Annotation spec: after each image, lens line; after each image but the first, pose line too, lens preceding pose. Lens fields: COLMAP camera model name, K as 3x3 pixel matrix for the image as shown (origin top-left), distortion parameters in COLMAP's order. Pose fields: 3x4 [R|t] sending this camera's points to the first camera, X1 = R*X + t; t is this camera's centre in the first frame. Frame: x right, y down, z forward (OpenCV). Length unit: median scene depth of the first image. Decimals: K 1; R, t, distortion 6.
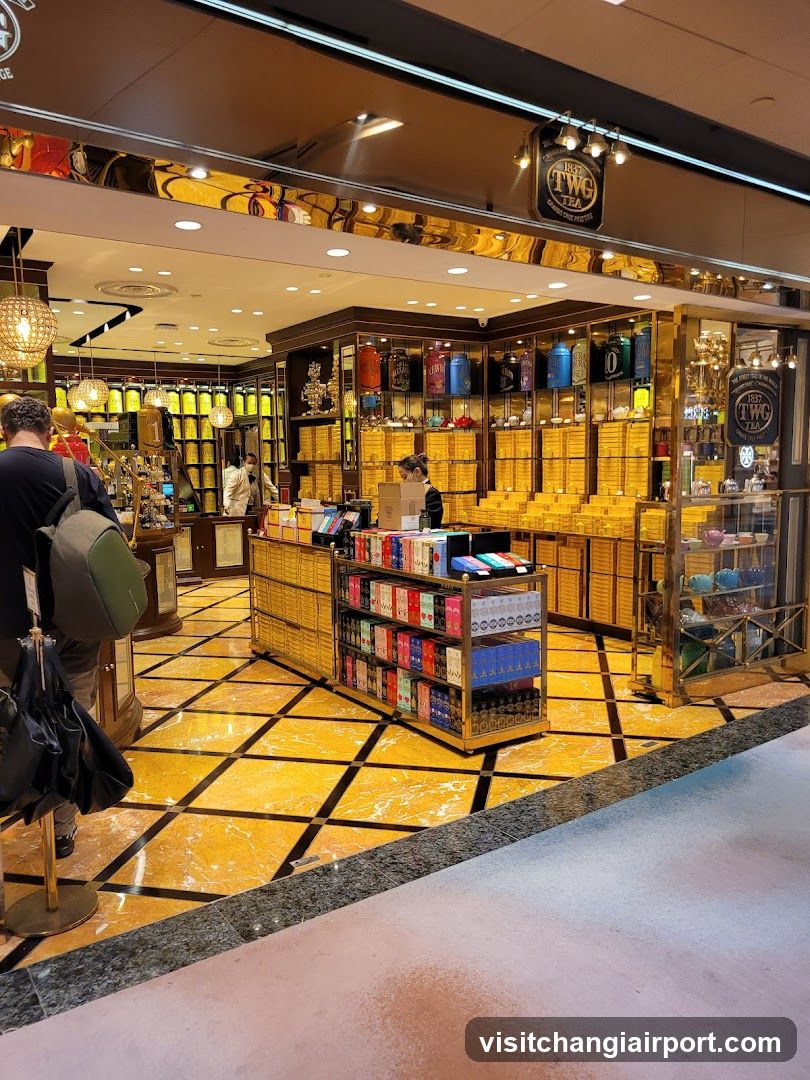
lens RADIAL K [[840.5, 0, 394.1], [0, 840.5, 561.8], [0, 0, 1]] dist [0.058967, 0.000913]
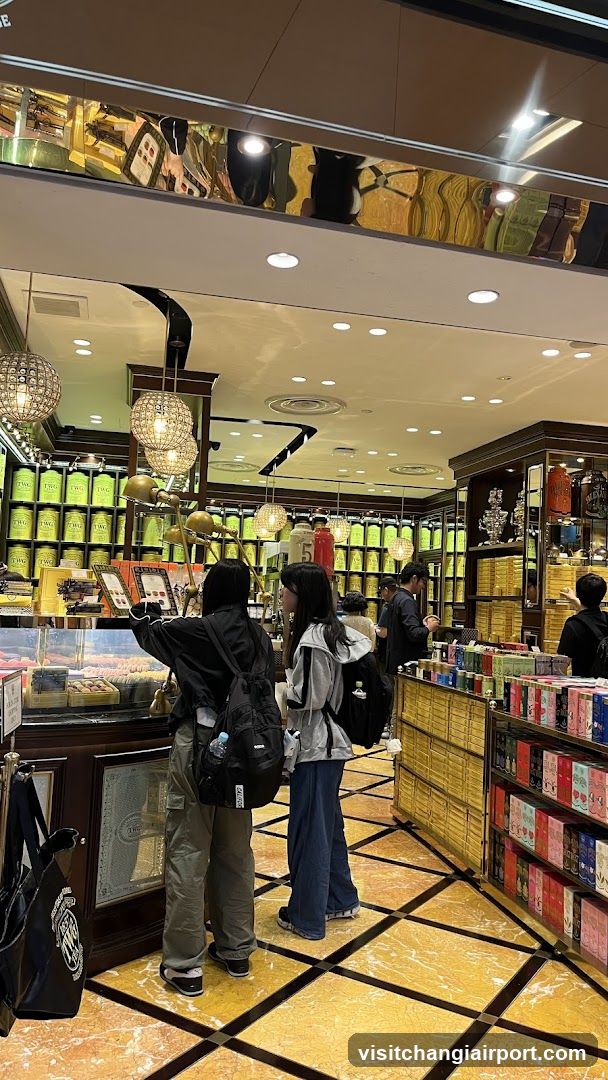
lens RADIAL K [[800.1, 0, 305.6], [0, 800.1, 538.7], [0, 0, 1]] dist [-0.050368, 0.007729]
pose [[0.931531, 0.030272, -0.362399, 0.026665], [-0.105724, 0.976031, -0.190228, -0.002680], [0.347954, 0.215518, 0.912404, 0.208622]]
